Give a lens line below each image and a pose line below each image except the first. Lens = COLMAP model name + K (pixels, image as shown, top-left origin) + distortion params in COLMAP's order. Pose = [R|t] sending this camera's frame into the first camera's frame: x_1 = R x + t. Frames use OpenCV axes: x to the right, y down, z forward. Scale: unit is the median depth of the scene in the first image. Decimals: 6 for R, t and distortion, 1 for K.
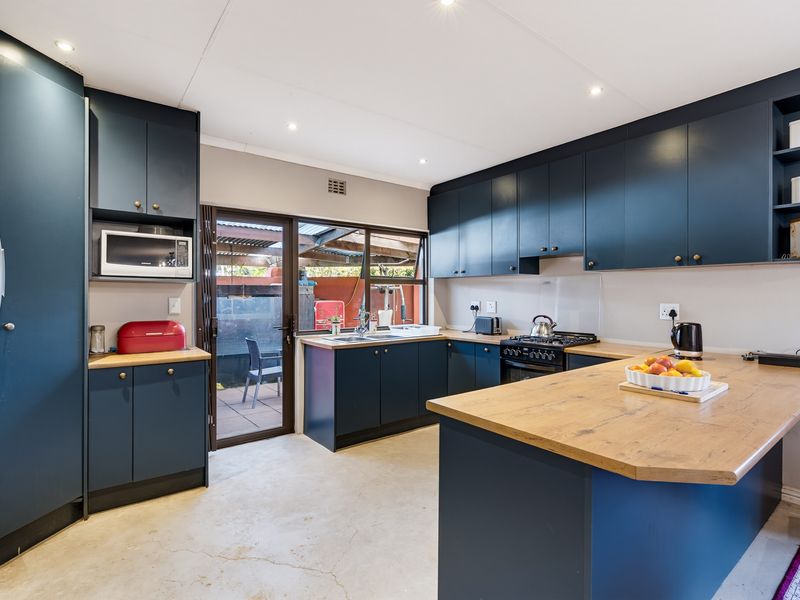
lens RADIAL K [[409.6, 0, 396.9], [0, 409.6, 297.2], [0, 0, 1]] dist [-0.002864, 0.000582]
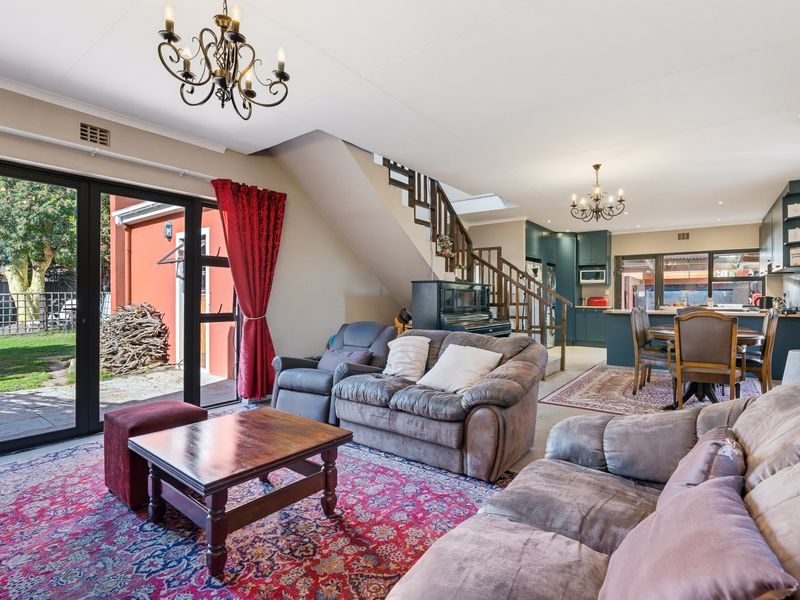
lens RADIAL K [[409.6, 0, 396.9], [0, 409.6, 297.2], [0, 0, 1]] dist [-0.002864, 0.000582]
pose [[0.254788, -0.002430, -0.966994, 2.096531], [-0.003421, 0.999988, -0.003414, 0.077205], [0.966991, 0.004178, 0.254777, -1.328966]]
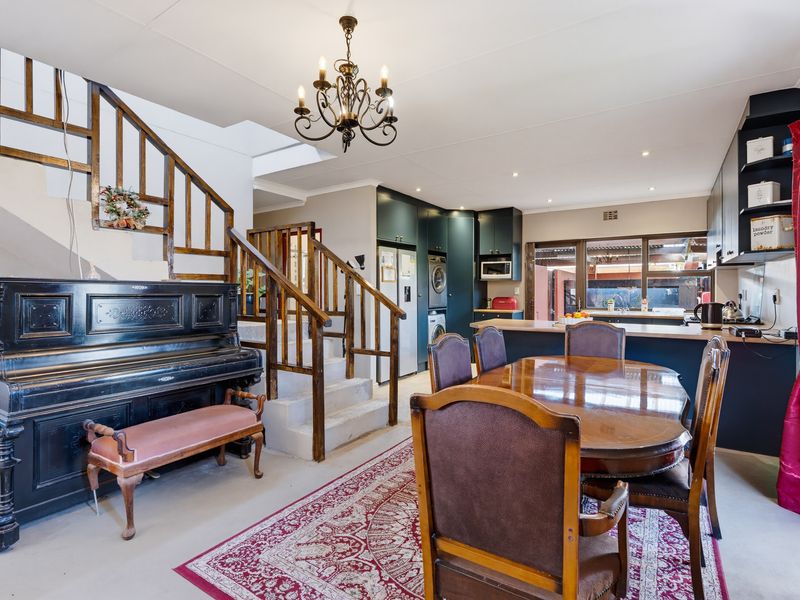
lens RADIAL K [[409.0, 0, 399.4], [0, 409.0, 291.2], [0, 0, 1]] dist [-0.000544, -0.000216]
pose [[0.319039, -0.002715, -0.947738, 1.481710], [-0.002006, 0.999992, -0.003540, 0.034591], [0.947739, 0.003031, 0.319031, -0.348298]]
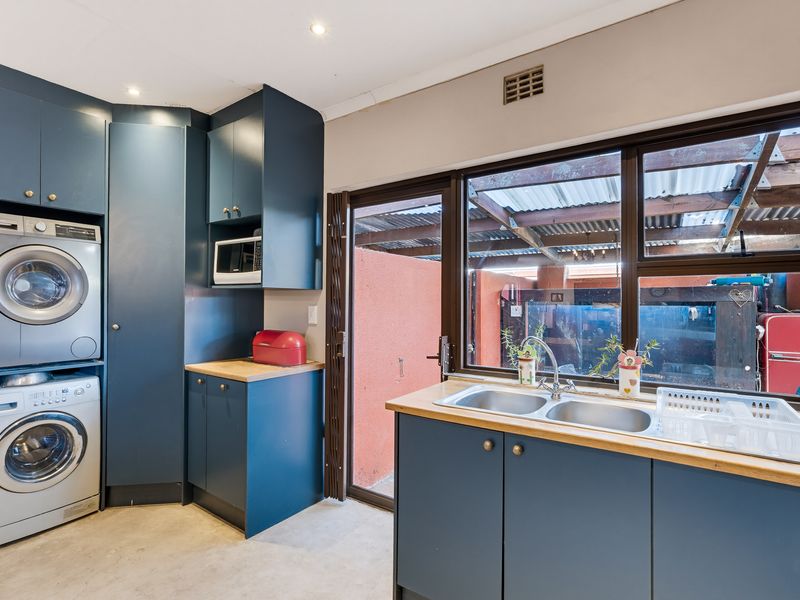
lens RADIAL K [[409.6, 0, 396.9], [0, 409.6, 297.2], [0, 0, 1]] dist [-0.002864, 0.000582]
pose [[0.296864, -0.015203, -0.954799, 0.388487], [-0.004227, 0.999843, -0.017234, -0.003360], [0.954910, 0.009152, 0.296753, 0.985643]]
